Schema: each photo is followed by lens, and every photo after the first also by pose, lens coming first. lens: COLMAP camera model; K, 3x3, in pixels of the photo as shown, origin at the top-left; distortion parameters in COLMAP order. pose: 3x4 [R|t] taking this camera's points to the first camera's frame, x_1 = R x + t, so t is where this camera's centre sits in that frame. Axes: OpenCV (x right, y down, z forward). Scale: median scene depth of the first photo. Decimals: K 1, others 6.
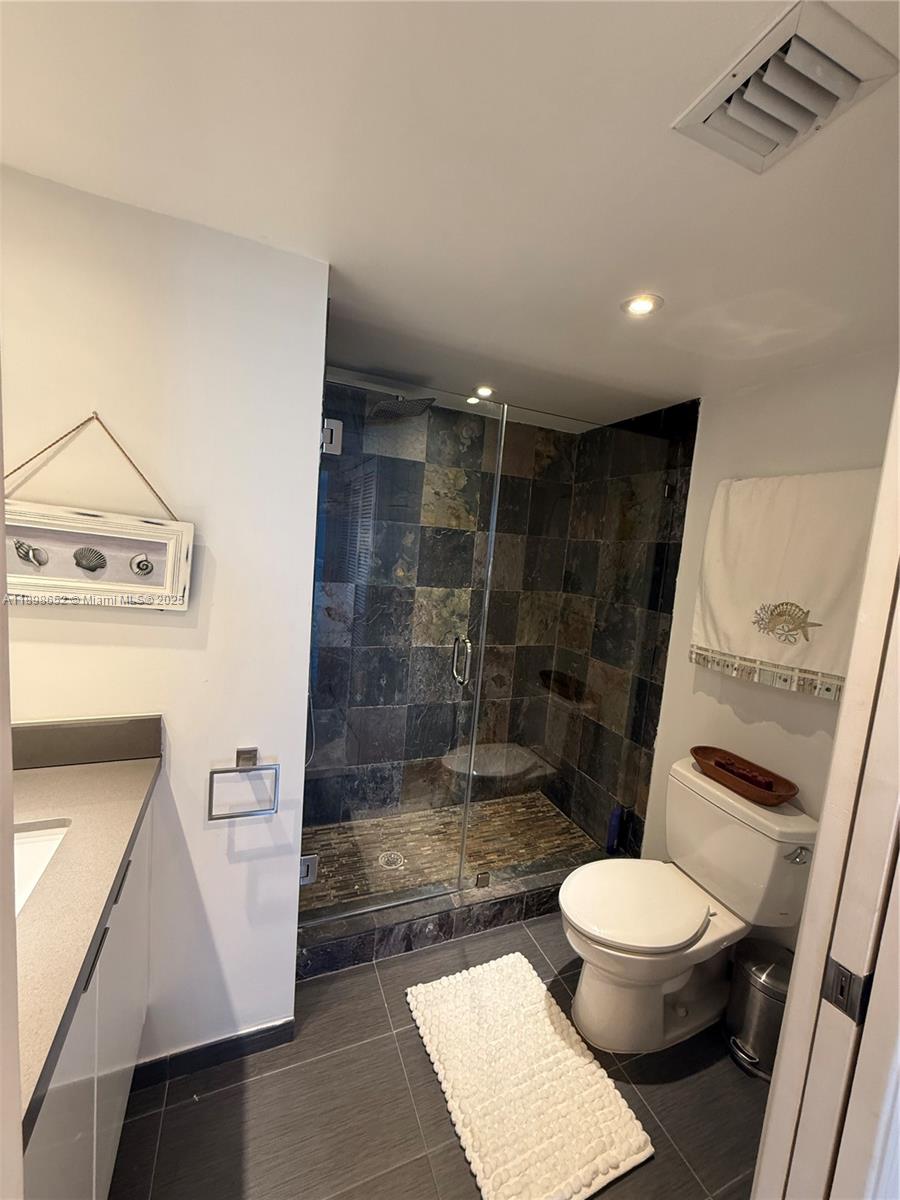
lens RADIAL K [[478.5, 0, 447.5], [0, 478.5, 598.8], [0, 0, 1]] dist [0.001748, -0.000030]
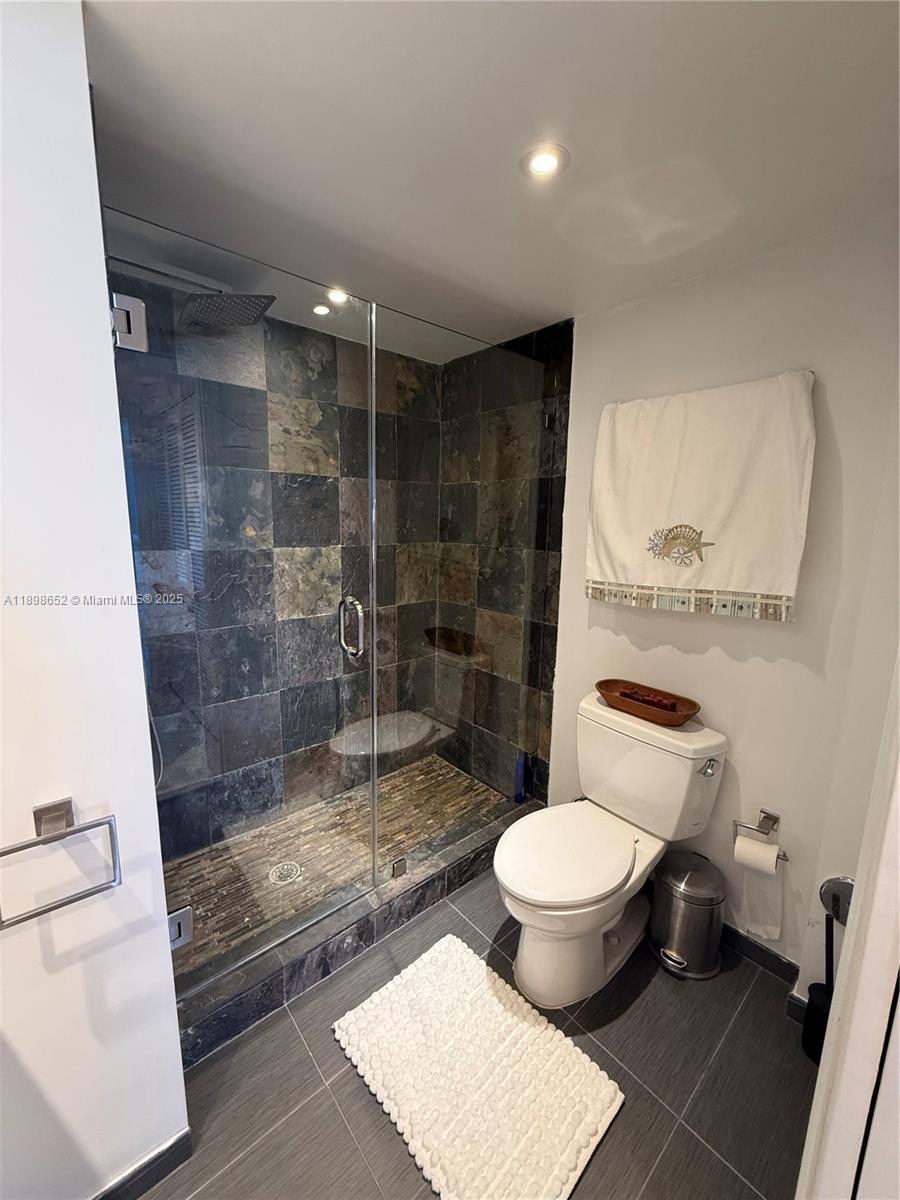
lens RADIAL K [[478.5, 0, 449.8], [0, 478.5, 599.3], [0, 0, 1]] dist [0.001748, -0.000030]
pose [[0.945205, -0.115642, 0.305309, -0.055770], [0.092745, 0.991747, 0.088518, 0.023782], [-0.313026, -0.055352, 0.948130, 0.167944]]
